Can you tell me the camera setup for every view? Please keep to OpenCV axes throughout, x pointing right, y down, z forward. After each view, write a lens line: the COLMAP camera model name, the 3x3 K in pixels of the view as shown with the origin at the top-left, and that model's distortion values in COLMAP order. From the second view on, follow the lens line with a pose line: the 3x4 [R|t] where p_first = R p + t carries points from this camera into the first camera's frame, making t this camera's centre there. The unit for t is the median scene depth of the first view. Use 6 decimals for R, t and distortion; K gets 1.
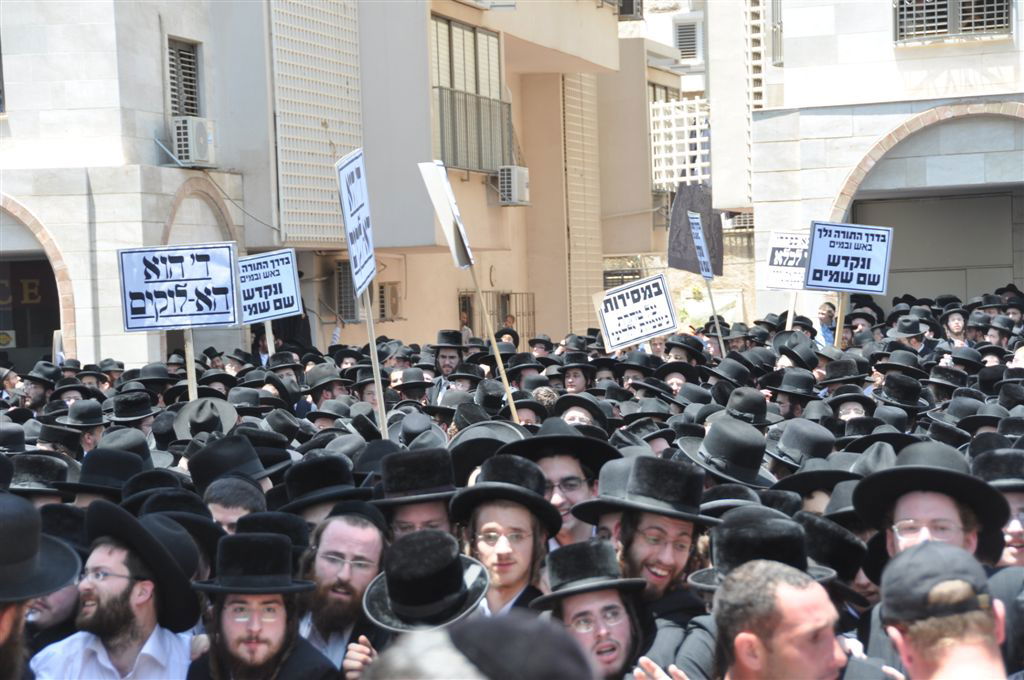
lens RADIAL K [[2935.3, 0, 506.9], [0, 2935.3, 336.7], [0, 0, 1]] dist [0.848711, 0.000000]
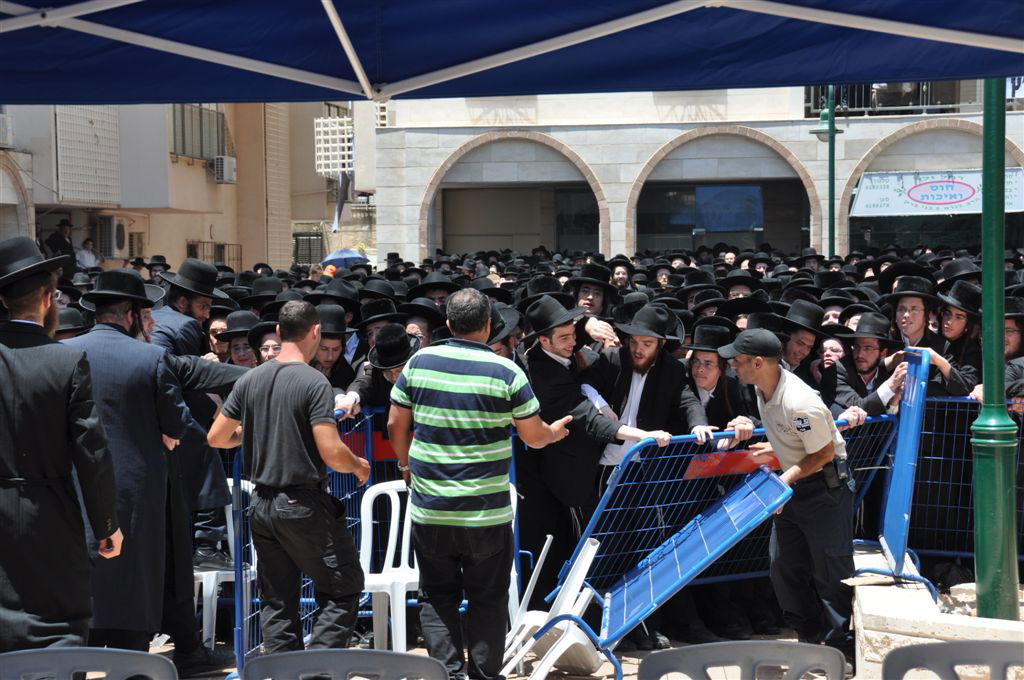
lens RADIAL K [[2182.3, 0, 517.7], [0, 2182.3, 346.5], [0, 0, 1]] dist [0.480115, 0.000000]
pose [[0.991904, 0.022446, 0.124992, 0.013238], [-0.025759, 0.999357, 0.024958, 0.006856], [-0.124351, -0.027975, 0.991844, -0.137063]]
